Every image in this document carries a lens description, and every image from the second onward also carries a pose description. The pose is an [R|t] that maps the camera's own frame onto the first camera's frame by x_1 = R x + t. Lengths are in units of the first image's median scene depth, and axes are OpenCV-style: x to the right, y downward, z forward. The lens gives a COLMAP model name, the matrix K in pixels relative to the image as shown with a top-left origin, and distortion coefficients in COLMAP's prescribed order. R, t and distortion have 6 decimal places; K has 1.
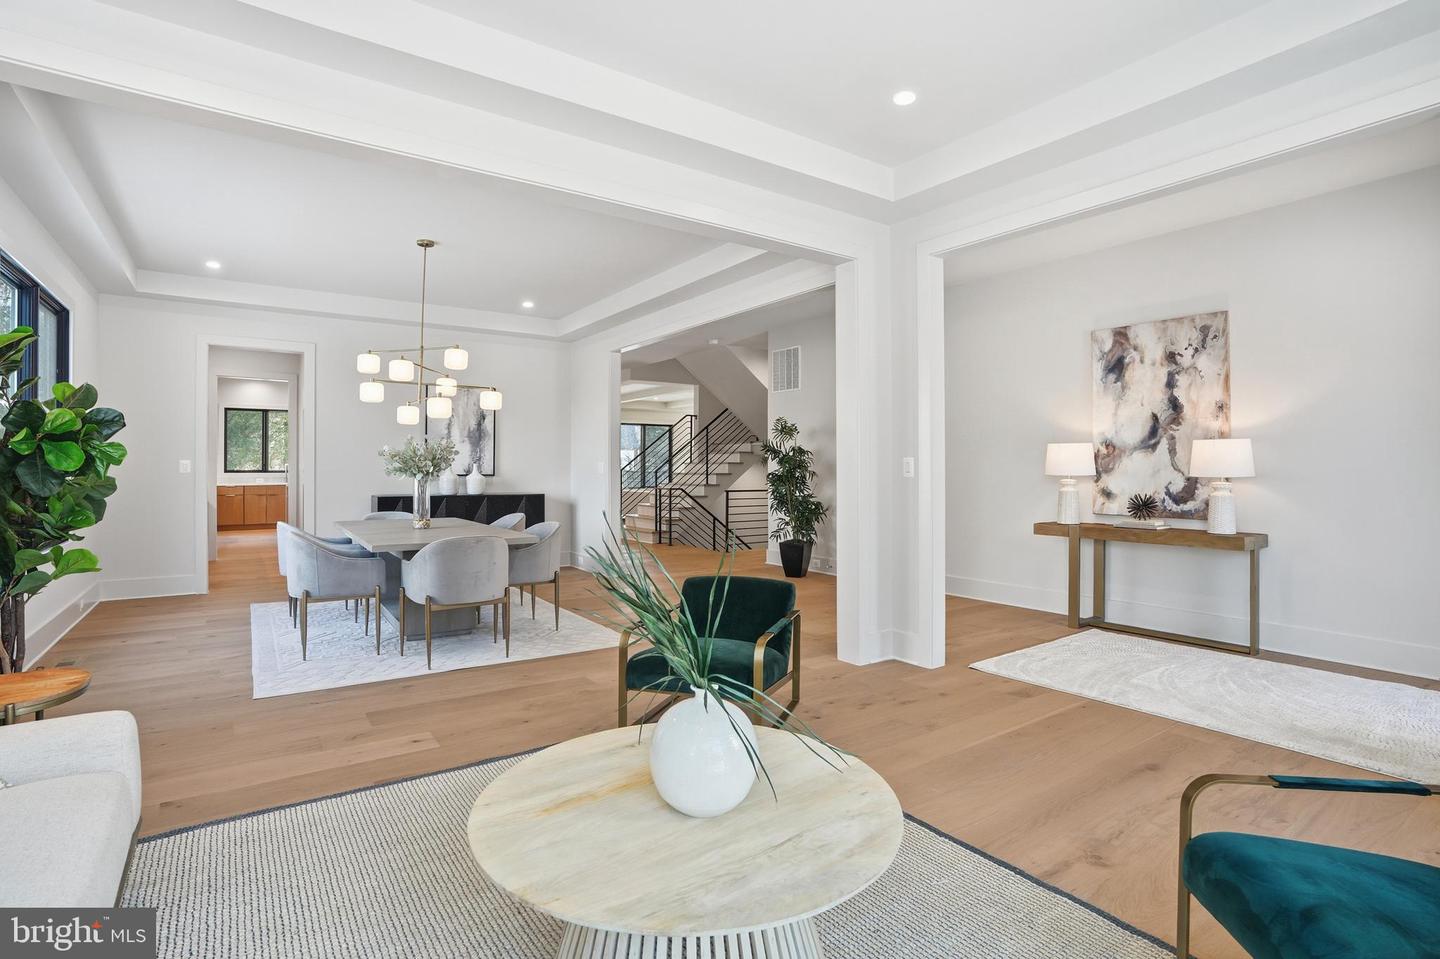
lens RADIAL K [[710.1, 0, 720.1], [0, 710.1, 468.5], [0, 0, 1]] dist [-0.002067, -0.000360]
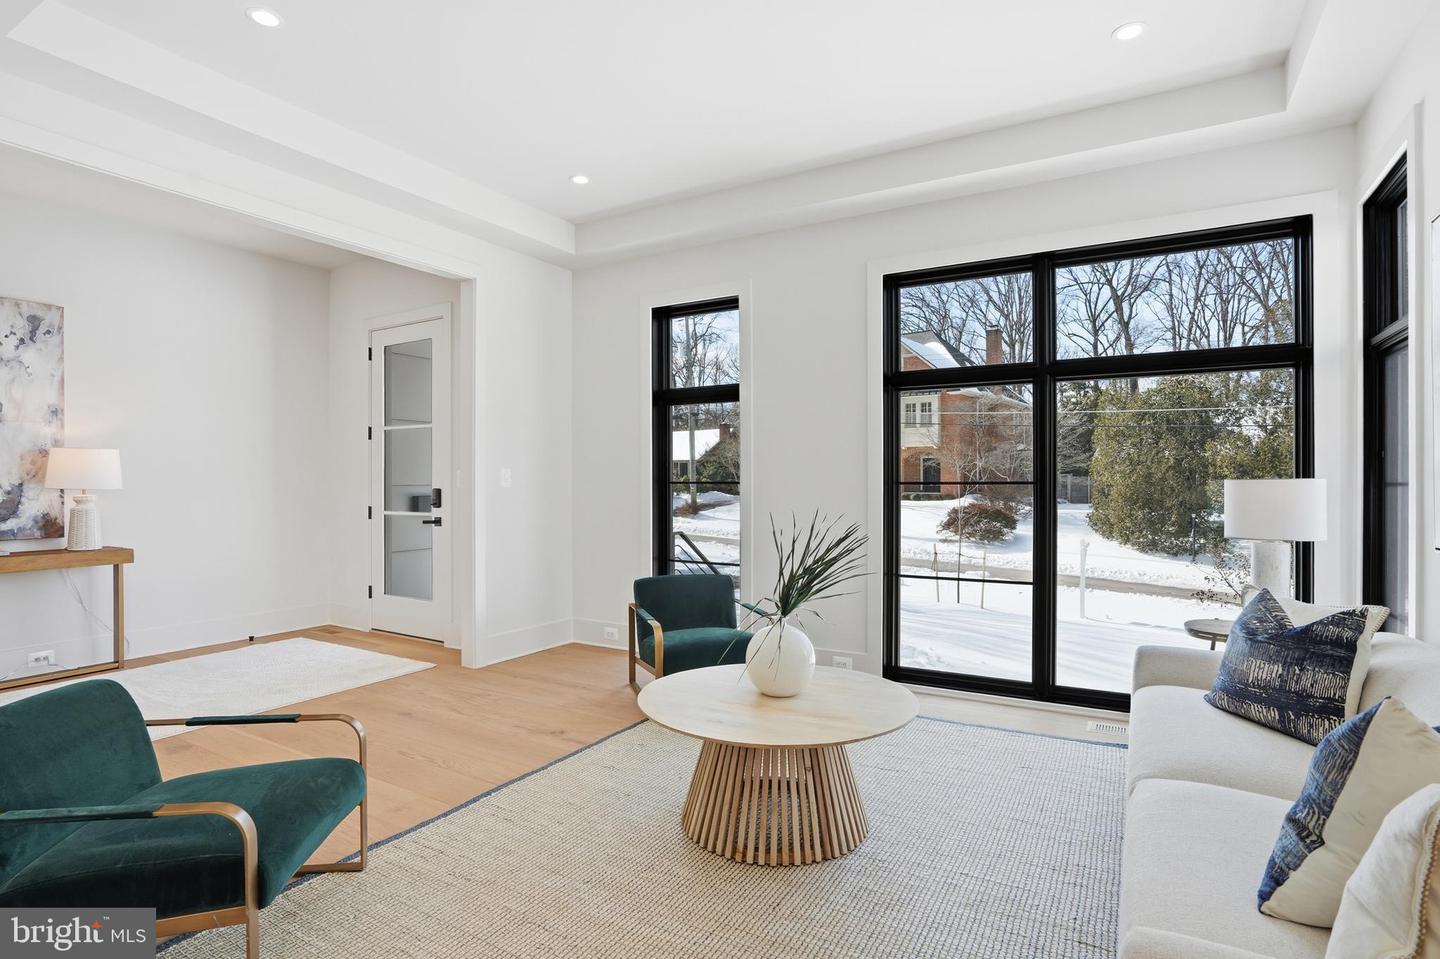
lens RADIAL K [[734.8, 0, 720.0], [0, 734.8, 479.5], [0, 0, 1]] dist [-0.003533, -0.000652]
pose [[-0.416778, 0.014397, 0.908894, -0.486289], [0.002482, 0.999889, -0.014701, 0.014768], [-0.909005, -0.003871, -0.416768, 0.617697]]
